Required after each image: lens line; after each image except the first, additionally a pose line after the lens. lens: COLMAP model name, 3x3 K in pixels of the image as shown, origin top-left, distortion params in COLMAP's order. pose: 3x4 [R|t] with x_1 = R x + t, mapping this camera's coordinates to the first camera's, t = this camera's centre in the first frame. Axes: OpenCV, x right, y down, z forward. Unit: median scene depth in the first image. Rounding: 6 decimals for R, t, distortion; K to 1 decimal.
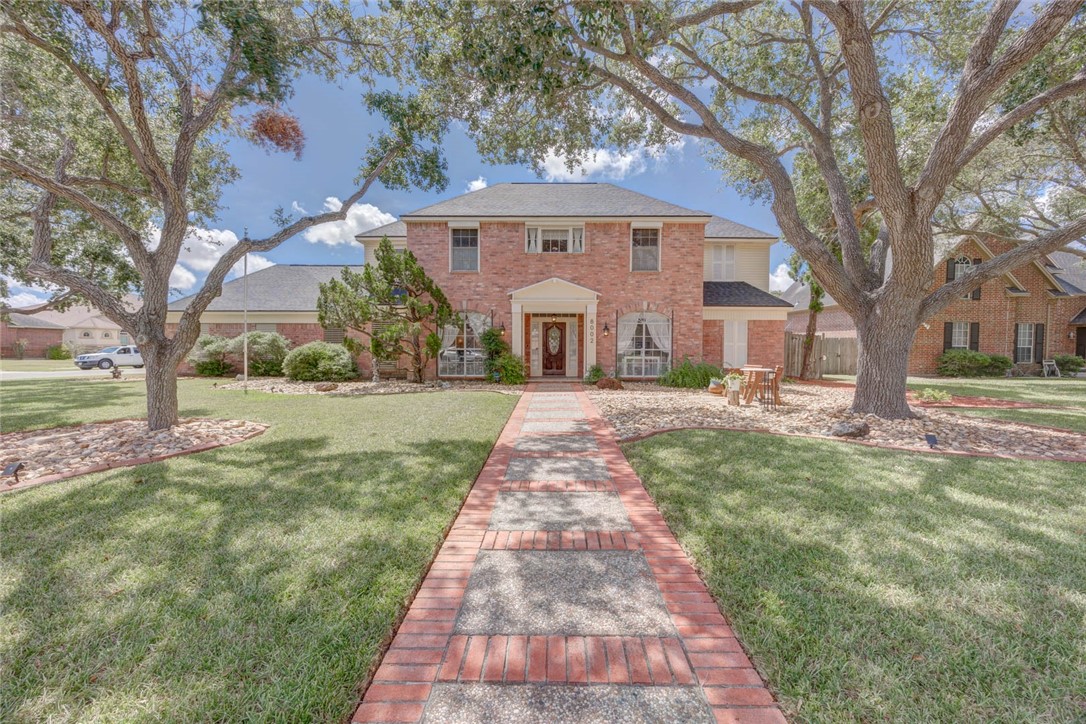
lens RADIAL K [[431.0, 0, 541.0], [0, 431.0, 361.2], [0, 0, 1]] dist [0.008323, 0.000110]
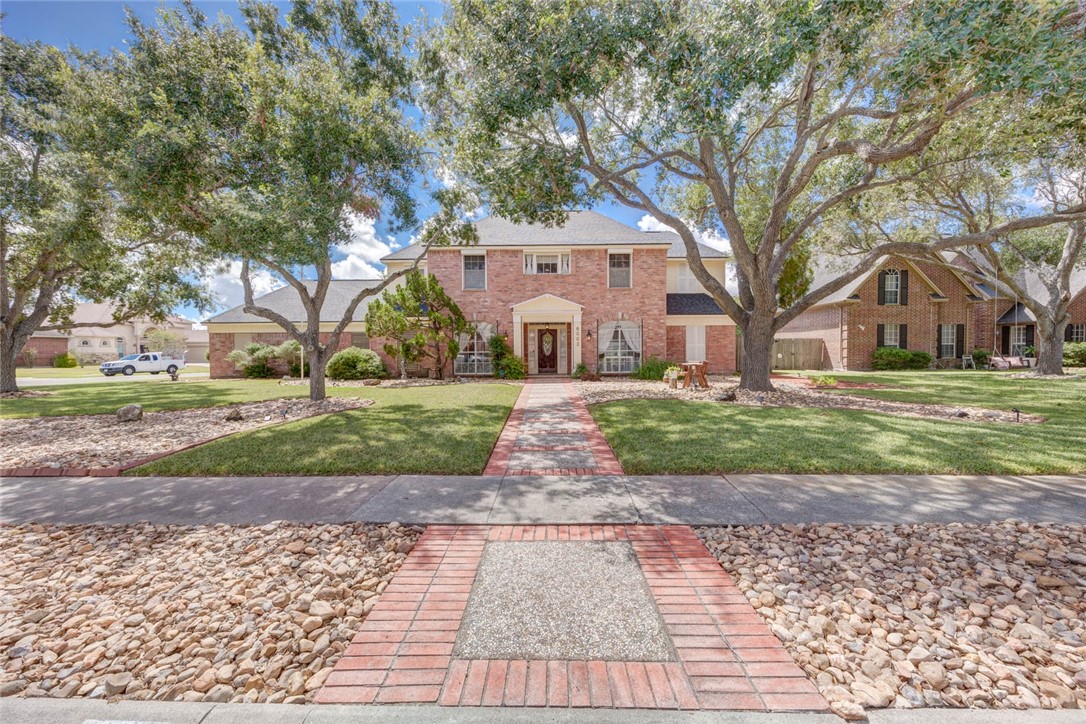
lens RADIAL K [[431.0, 0, 541.0], [0, 431.0, 361.2], [0, 0, 1]] dist [0.008323, 0.000110]
pose [[0.999777, -0.013104, 0.016531, -0.009423], [0.013194, 0.999898, -0.005380, 0.007358], [-0.016458, 0.005597, 0.999849, -0.240490]]
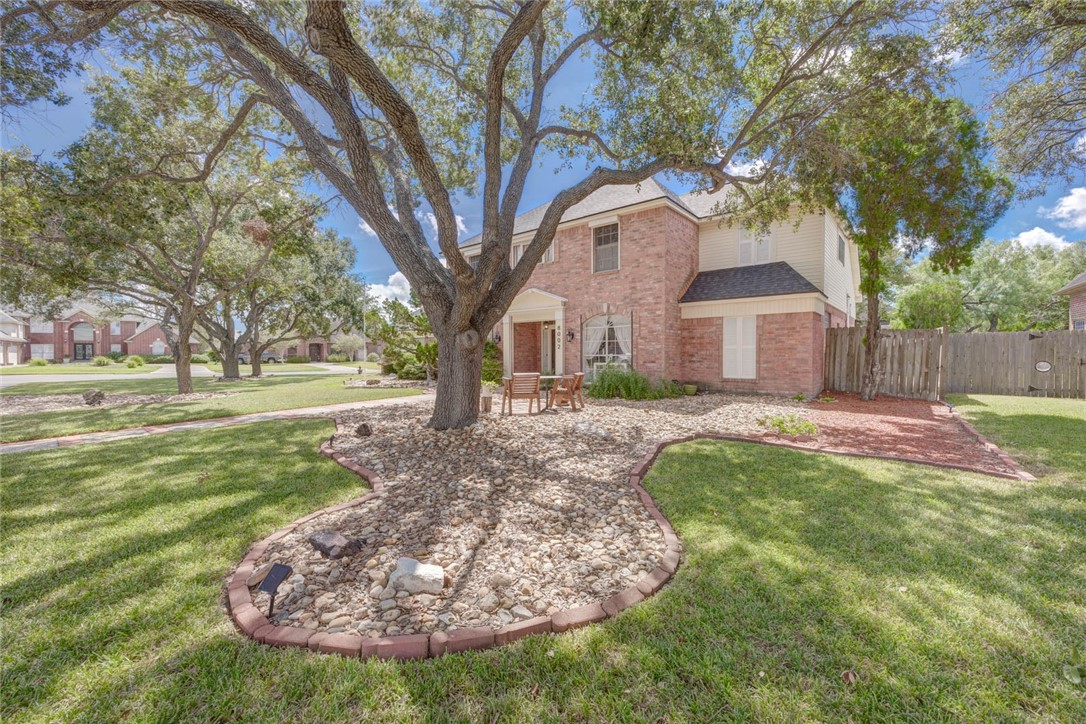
lens RADIAL K [[431.0, 0, 541.0], [0, 431.0, 361.2], [0, 0, 1]] dist [0.008323, 0.000110]
pose [[0.755139, 0.006457, -0.655533, 0.742528], [-0.011444, 0.999929, -0.003333, -0.008852], [0.655465, 0.010018, 0.755159, 0.203865]]
